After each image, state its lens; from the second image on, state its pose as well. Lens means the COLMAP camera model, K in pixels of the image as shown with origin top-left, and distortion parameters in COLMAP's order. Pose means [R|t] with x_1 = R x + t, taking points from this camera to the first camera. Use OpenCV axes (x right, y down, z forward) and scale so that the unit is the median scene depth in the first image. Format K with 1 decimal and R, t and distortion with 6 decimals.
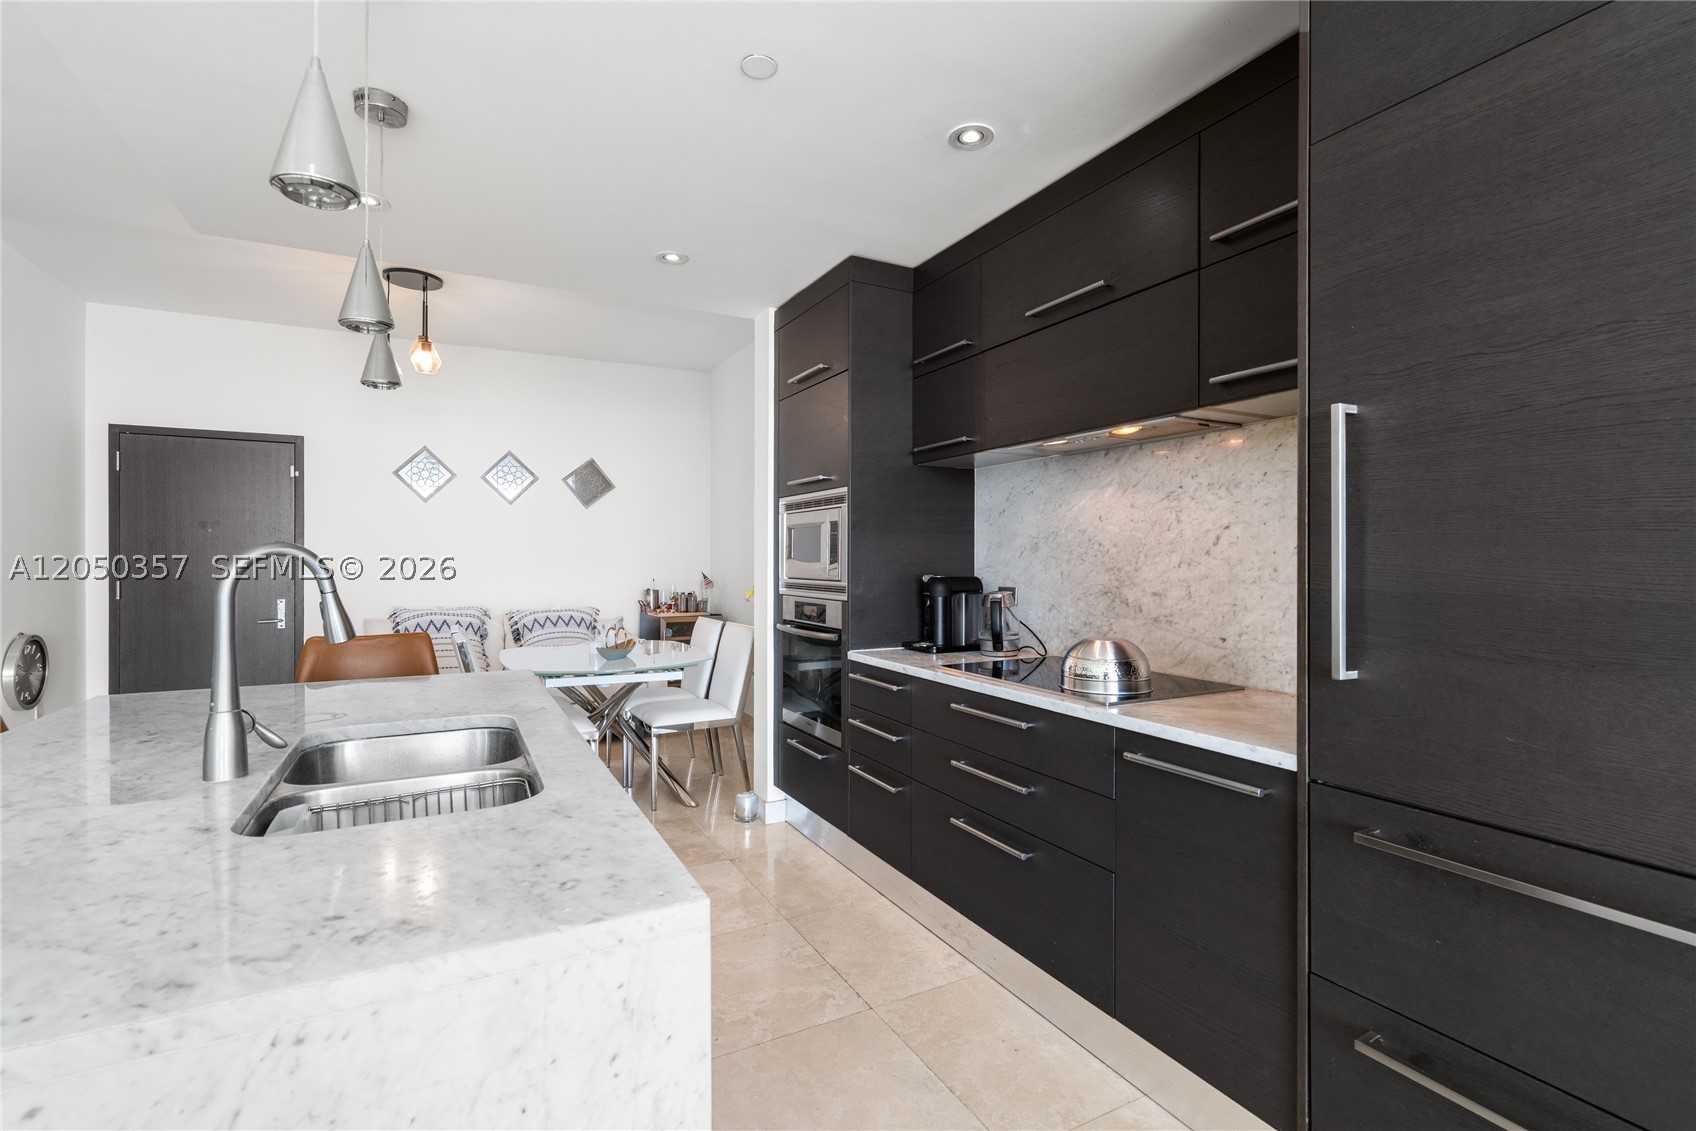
lens RADIAL K [[770.0, 0, 848.7], [0, 770.0, 561.5], [0, 0, 1]] dist [-0.008791, 0.004149]
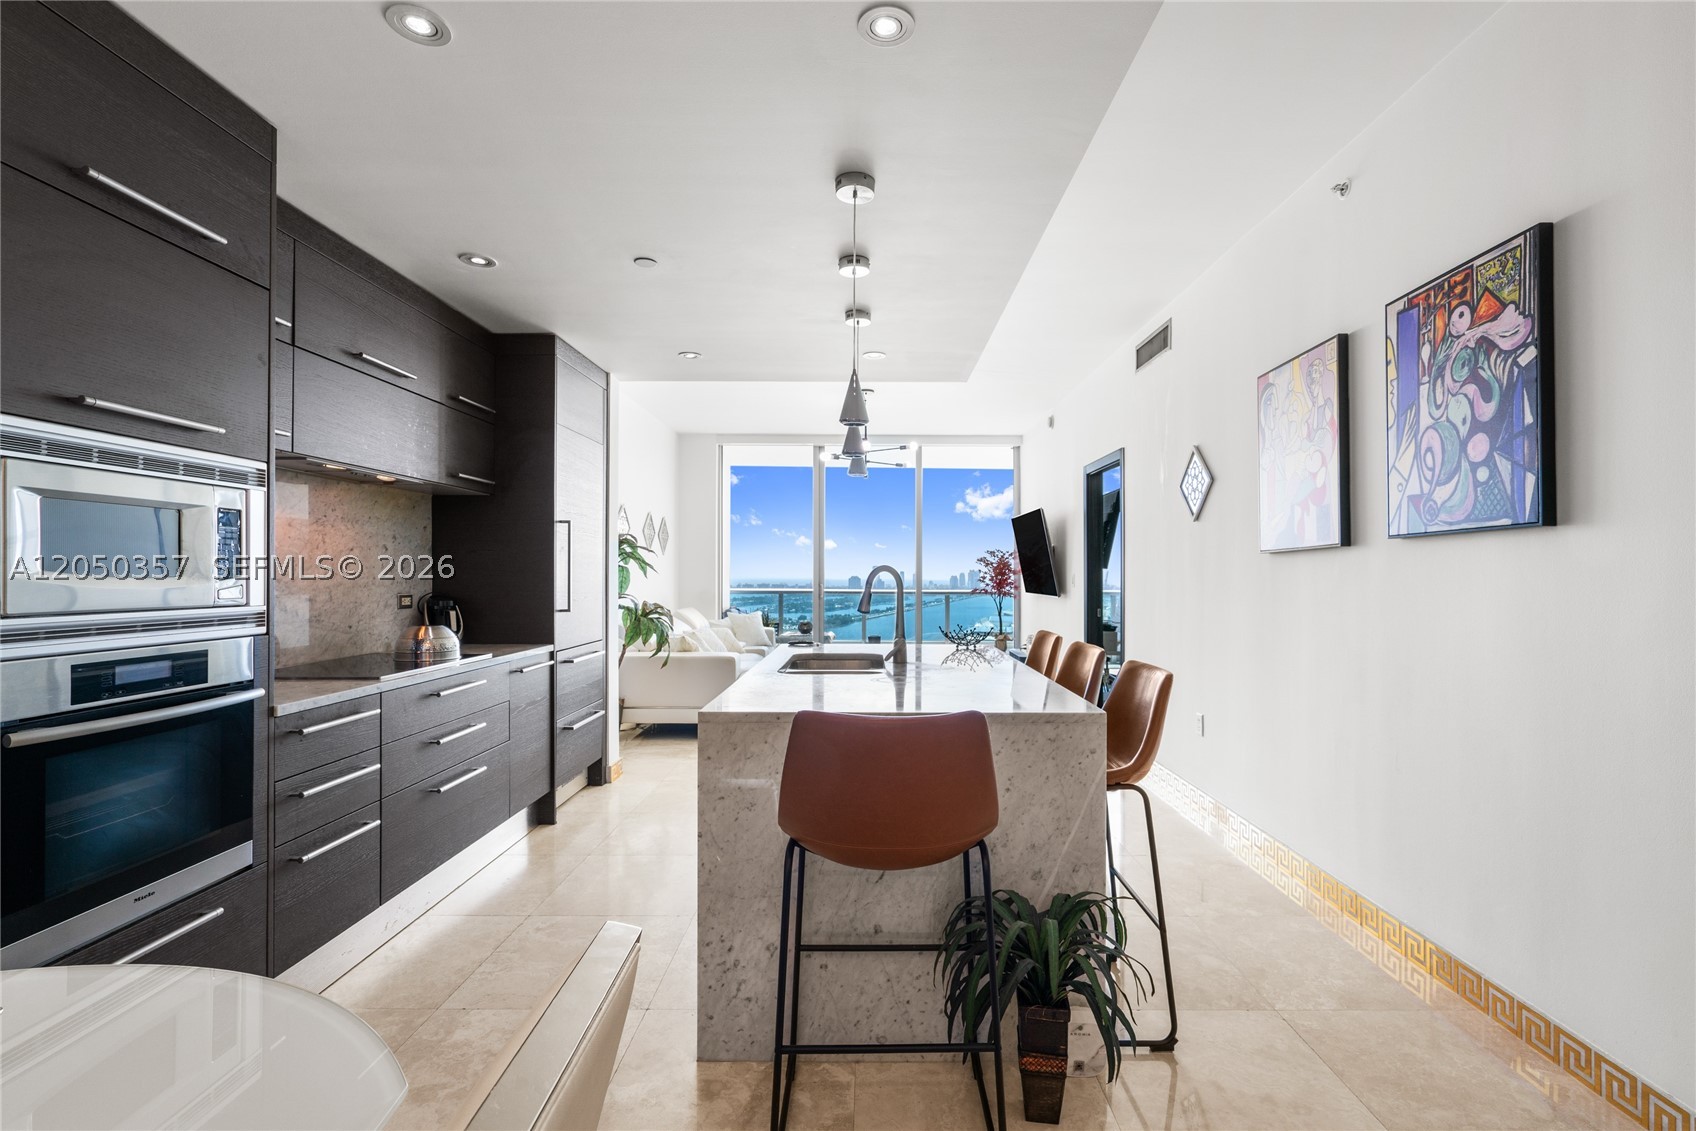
lens RADIAL K [[770.0, 0, 866.8], [0, 770.0, 569.5], [0, 0, 1]] dist [-0.008791, 0.004149]
pose [[-0.884259, -0.000379, 0.466996, -0.651374], [-0.001192, 0.999998, -0.001446, -0.003437], [-0.466995, -0.001836, -0.884258, 1.130338]]
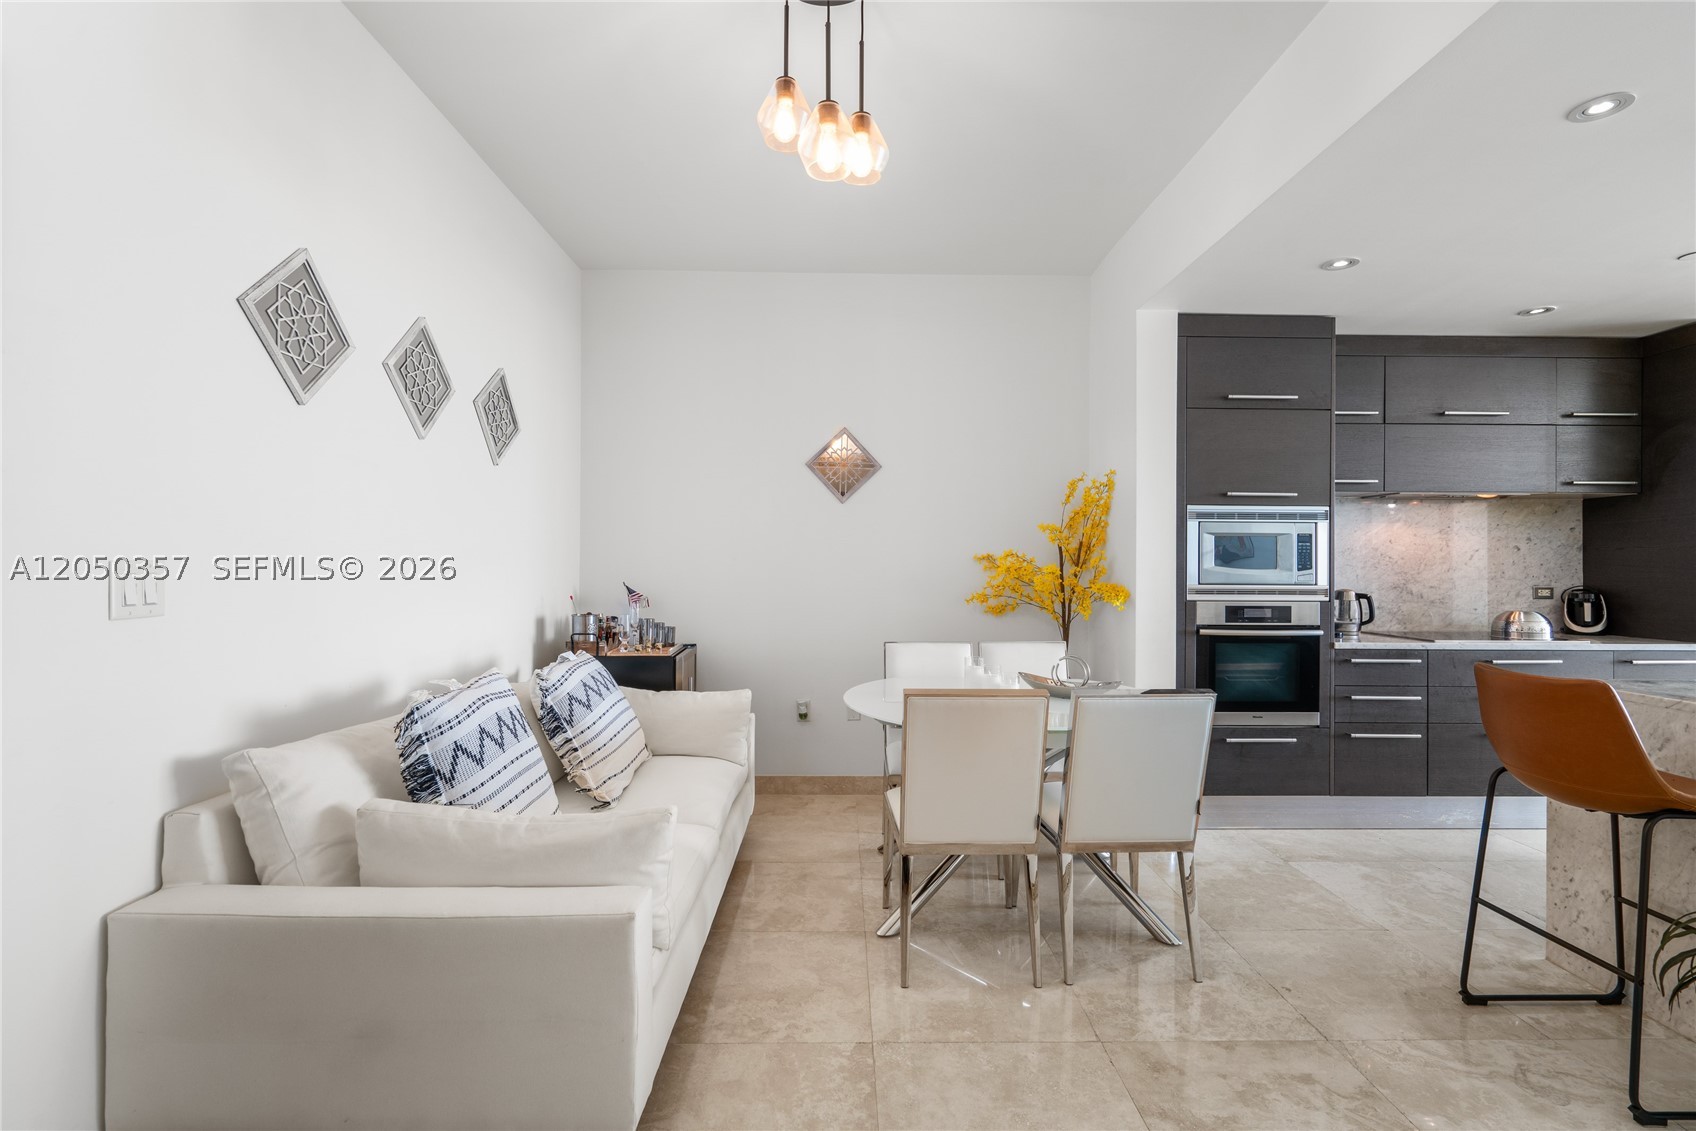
lens RADIAL K [[770.0, 0, 847.7], [0, 770.0, 560.1], [0, 0, 1]] dist [-0.008791, 0.004149]
pose [[0.453807, 0.006503, 0.891076, -1.185476], [-0.002180, 0.999978, -0.006187, -0.003220], [-0.891097, 0.000866, 0.453812, 0.945136]]
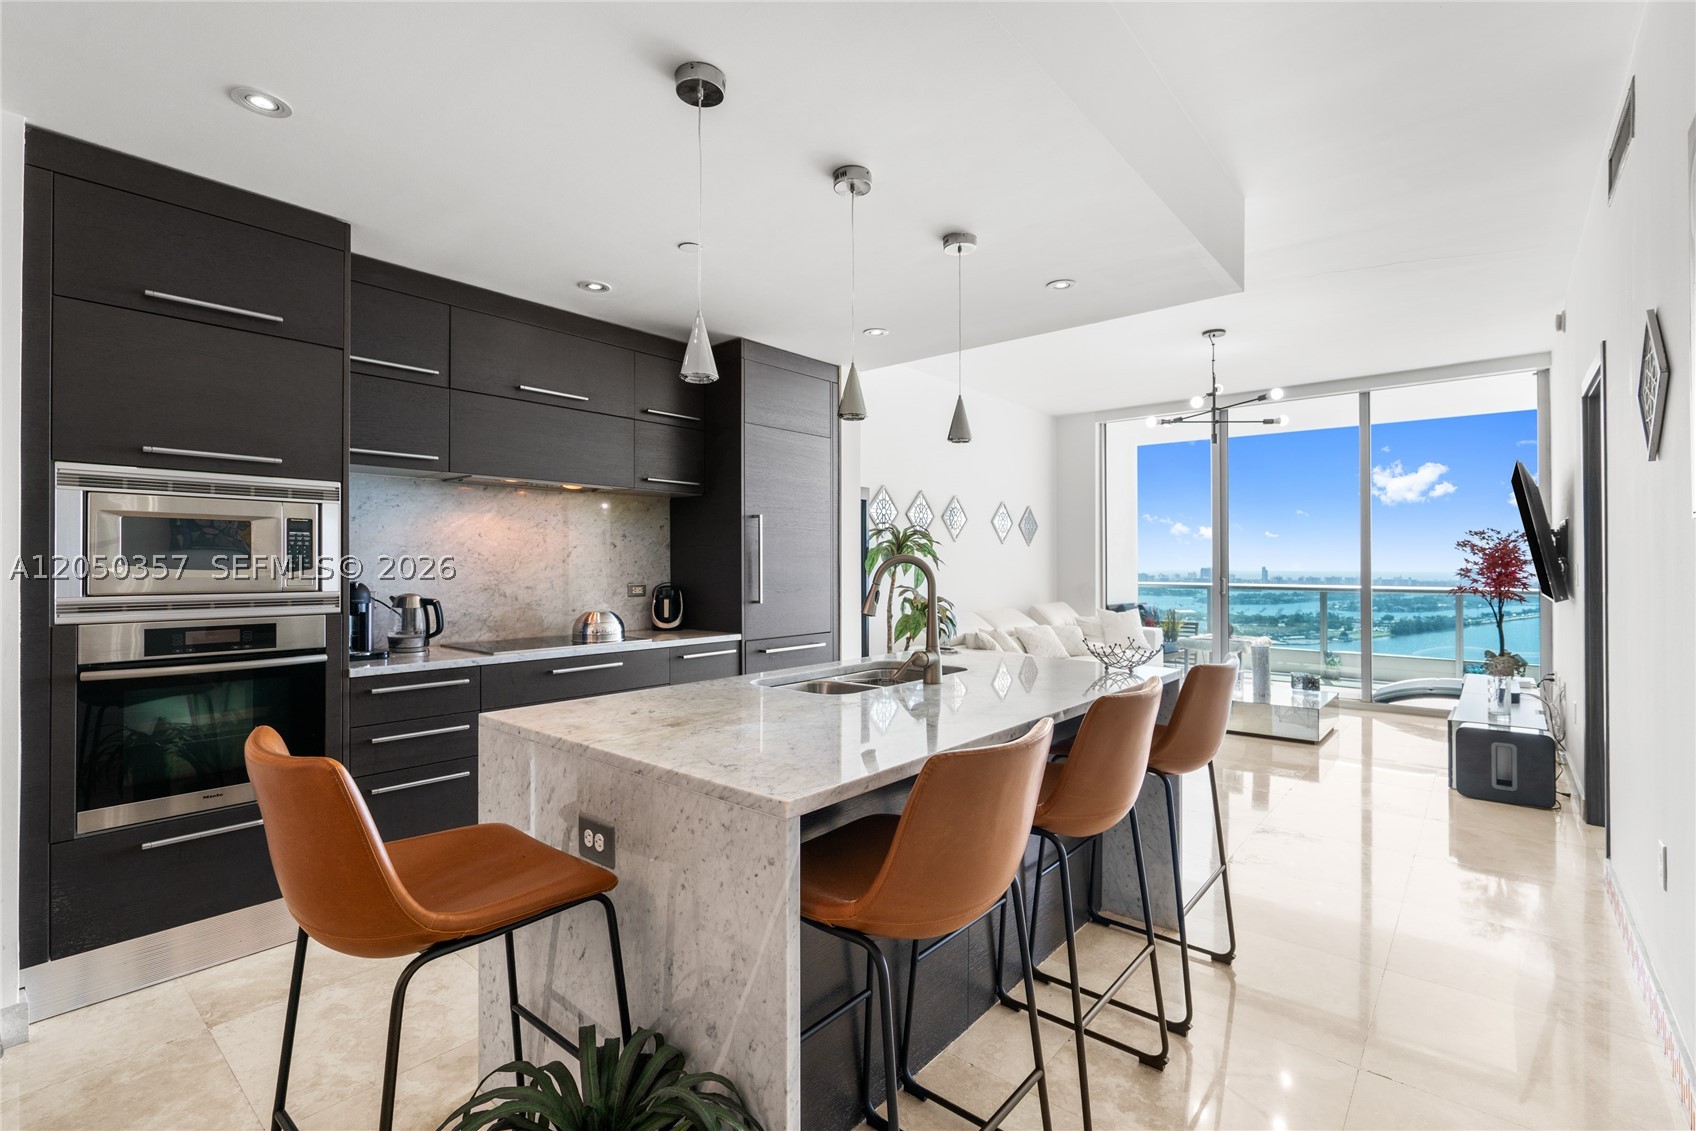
lens RADIAL K [[770.0, 0, 856.8], [0, 770.0, 562.9], [0, 0, 1]] dist [-0.008791, 0.004149]
pose [[-0.383173, 0.001838, 0.923675, -0.863827], [0.004013, 0.999992, -0.000325, -0.002456], [-0.923668, 0.003583, -0.383177, 0.665743]]
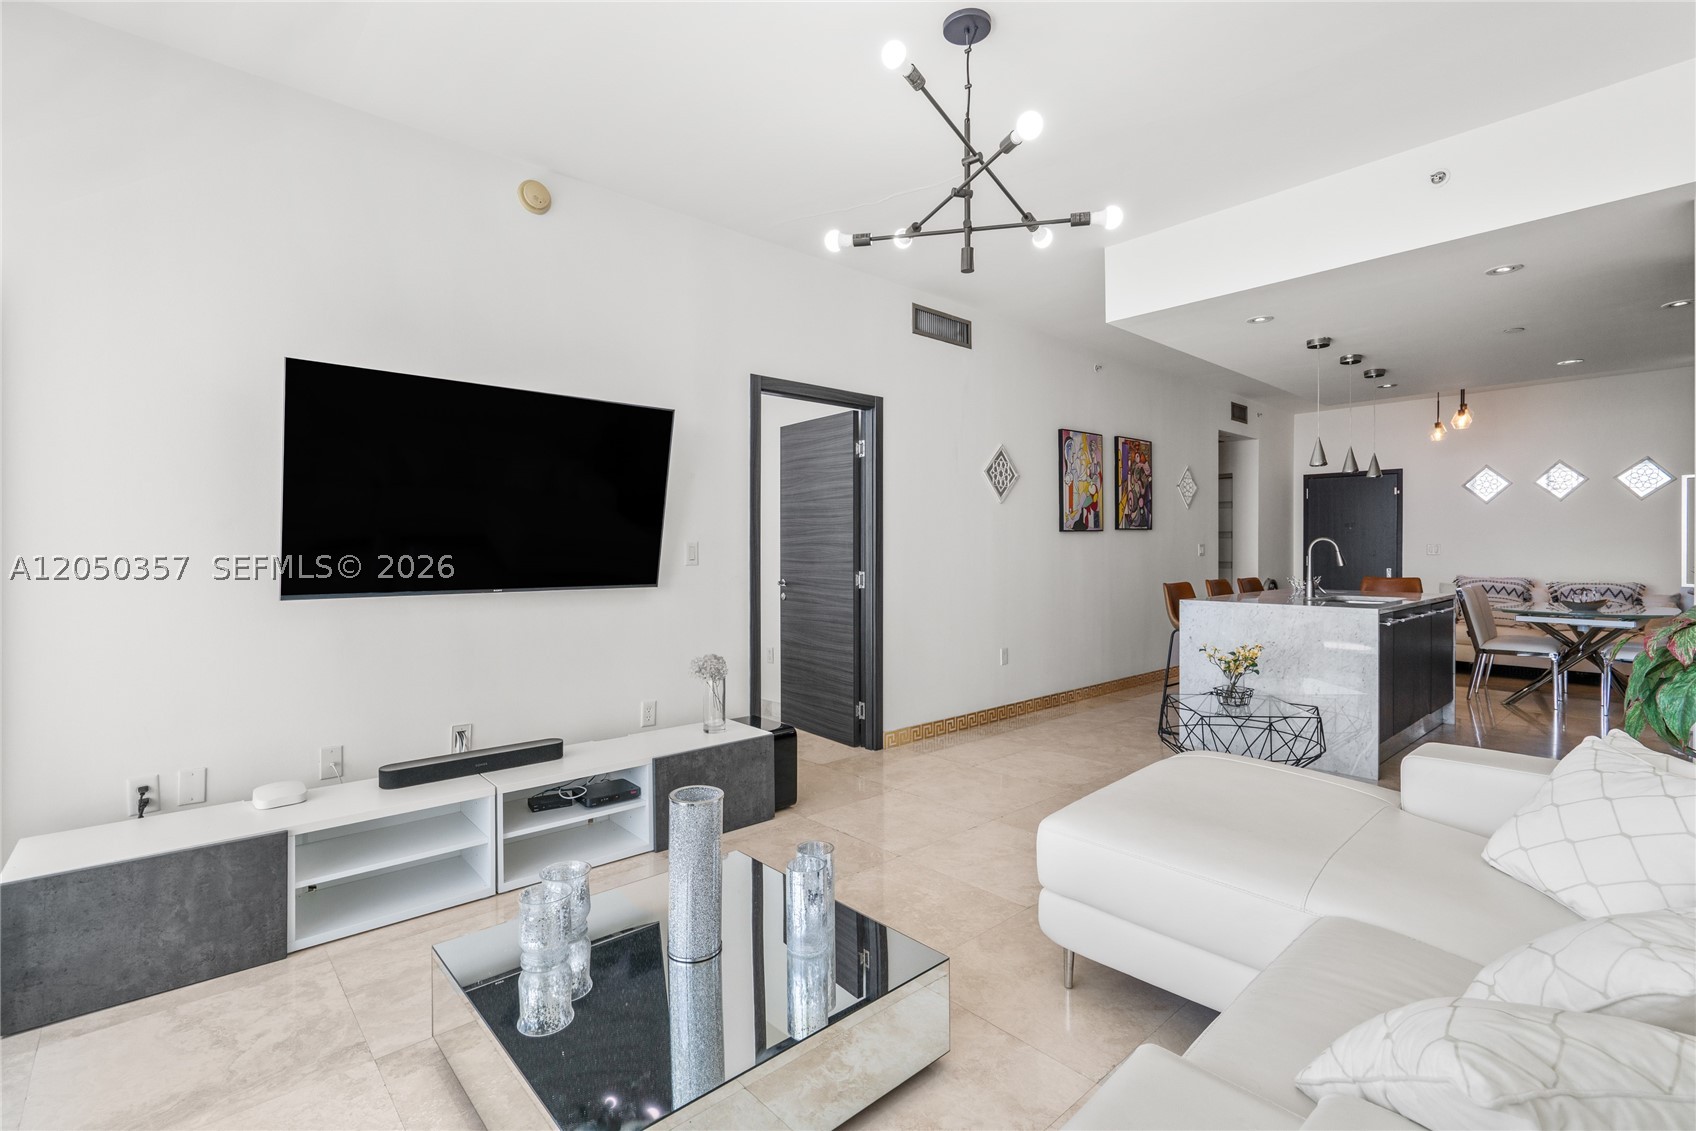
lens RADIAL K [[770.0, 0, 844.9], [0, 770.0, 553.1], [0, 0, 1]] dist [-0.008791, 0.004149]
pose [[0.242798, 0.005577, -0.970061, 0.864608], [-0.001840, 0.999984, 0.005289, 0.013606], [0.970075, 0.000501, 0.242805, -0.810185]]
